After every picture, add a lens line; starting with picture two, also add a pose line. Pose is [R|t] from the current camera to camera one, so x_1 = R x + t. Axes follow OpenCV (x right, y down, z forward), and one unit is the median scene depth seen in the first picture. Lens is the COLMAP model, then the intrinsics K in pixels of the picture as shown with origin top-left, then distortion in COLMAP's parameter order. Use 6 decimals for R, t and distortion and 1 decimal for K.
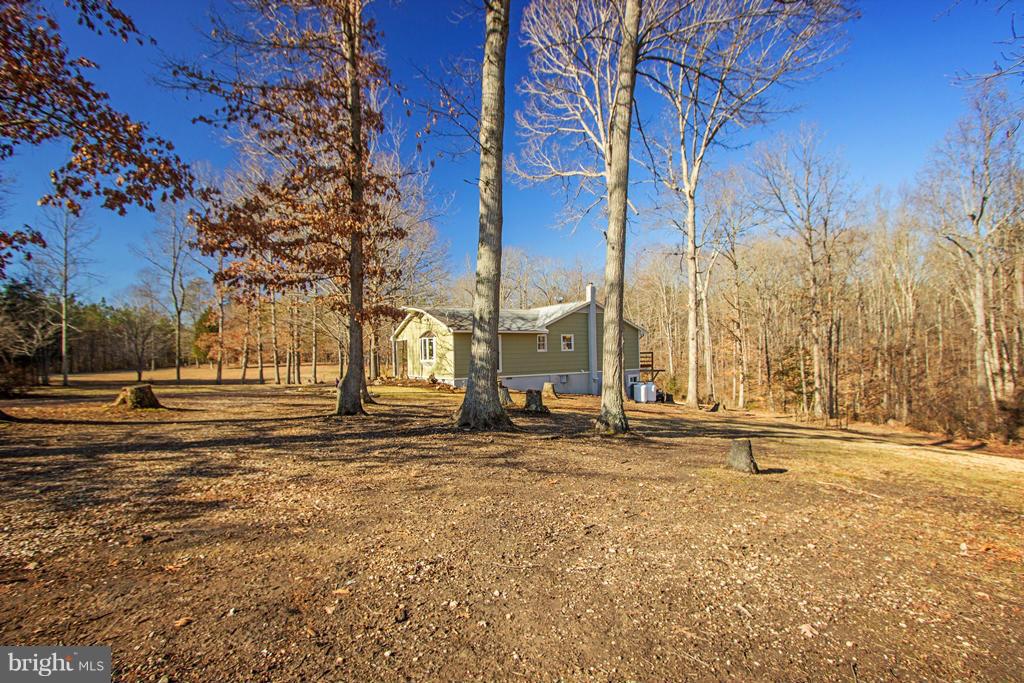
lens RADIAL K [[469.1, 0, 508.9], [0, 469.1, 345.6], [0, 0, 1]] dist [-0.015708, -0.000051]
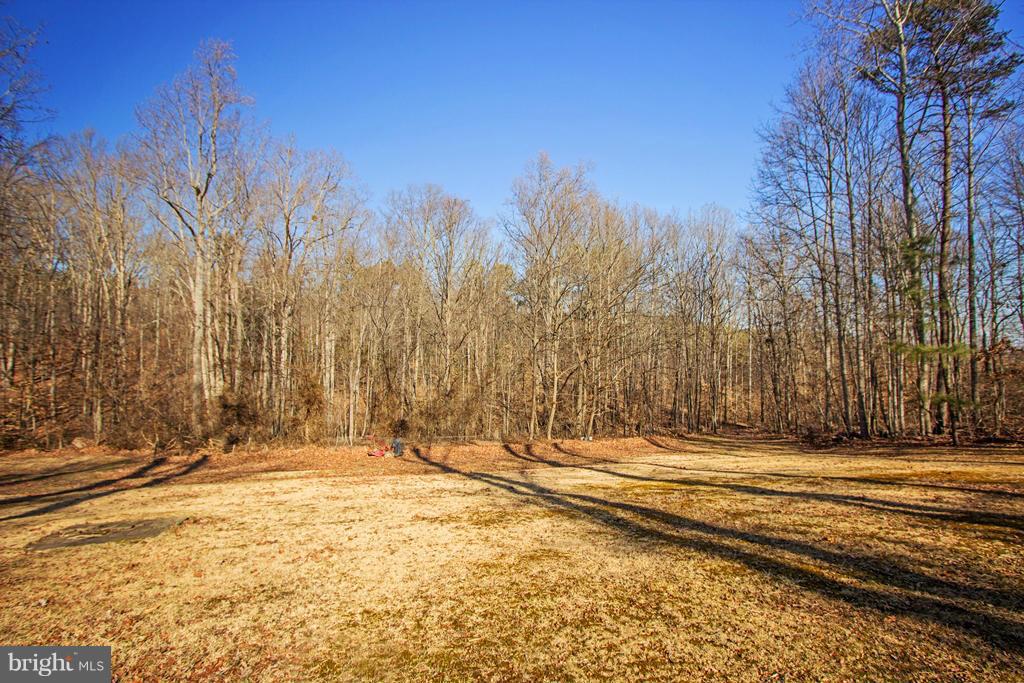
lens RADIAL K [[469.1, 0, 508.9], [0, 469.1, 345.6], [0, 0, 1]] dist [-0.015708, -0.000051]
pose [[0.174334, 0.040440, 0.983856, 0.250752], [-0.013863, 0.999158, -0.038612, 0.041525], [-0.984589, -0.006908, 0.174748, 0.259925]]
